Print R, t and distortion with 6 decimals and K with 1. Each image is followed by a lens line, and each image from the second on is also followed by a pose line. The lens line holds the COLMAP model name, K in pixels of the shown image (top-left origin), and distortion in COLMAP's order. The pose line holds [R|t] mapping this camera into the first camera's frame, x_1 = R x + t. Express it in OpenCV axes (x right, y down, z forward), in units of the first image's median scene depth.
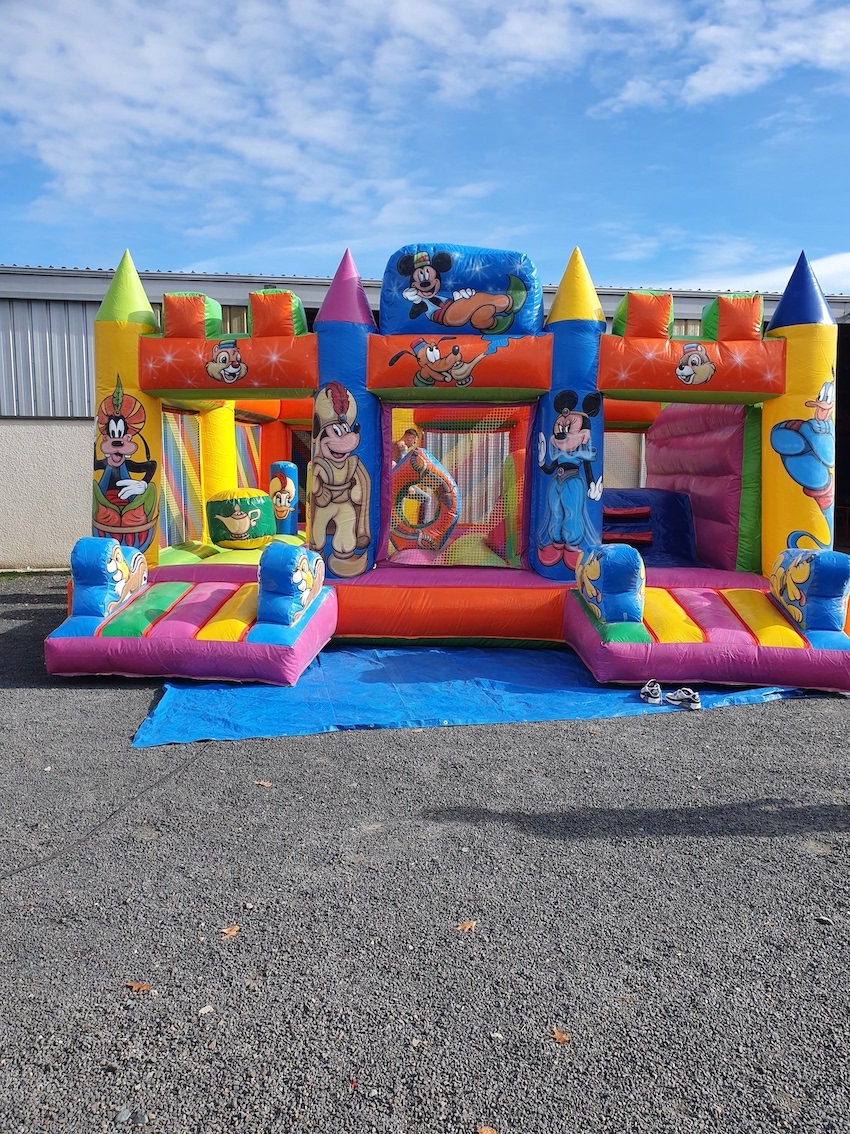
lens RADIAL K [[863.9, 0, 425.0], [0, 863.9, 567.0], [0, 0, 1]] dist [0.225112, -0.591449]
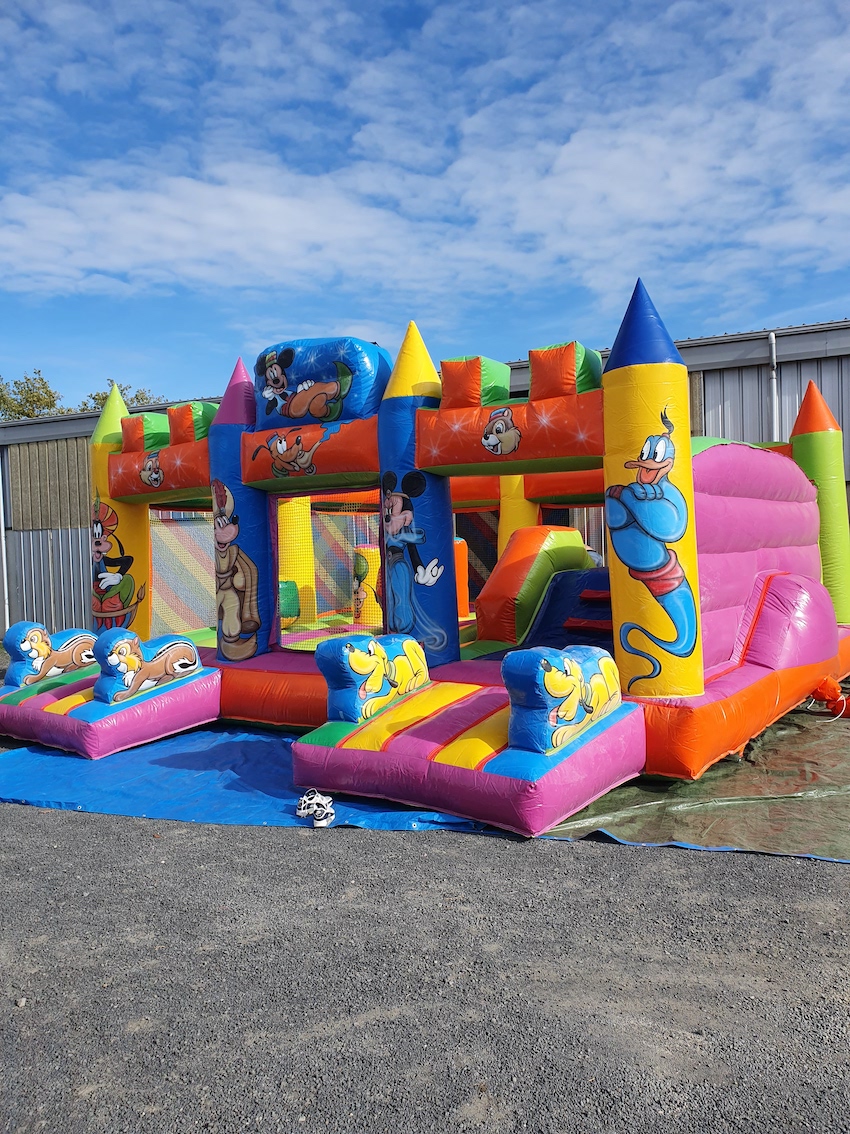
lens RADIAL K [[863.9, 0, 425.0], [0, 863.9, 567.0], [0, 0, 1]] dist [0.225112, -0.591449]
pose [[0.843015, -0.021156, -0.537474, 0.699565], [-0.021974, 0.997038, -0.073710, -0.029122], [0.537441, 0.073948, 0.840053, 0.236473]]
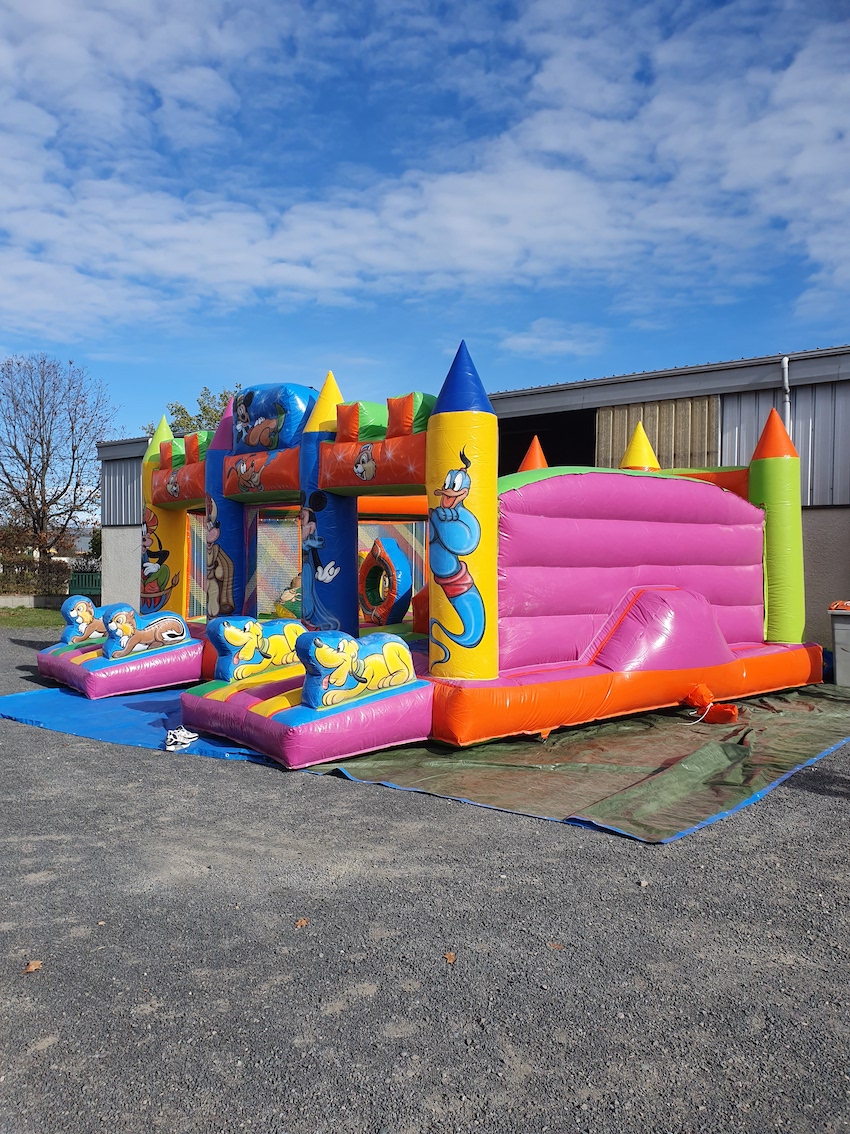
lens RADIAL K [[857.8, 0, 394.9], [0, 857.8, 565.7], [0, 0, 1]] dist [0.235867, -0.577097]
pose [[0.668810, 0.010967, -0.743353, 1.126211], [-0.087556, 0.994095, -0.064109, -0.034201], [0.738260, 0.107962, 0.665820, 0.317196]]
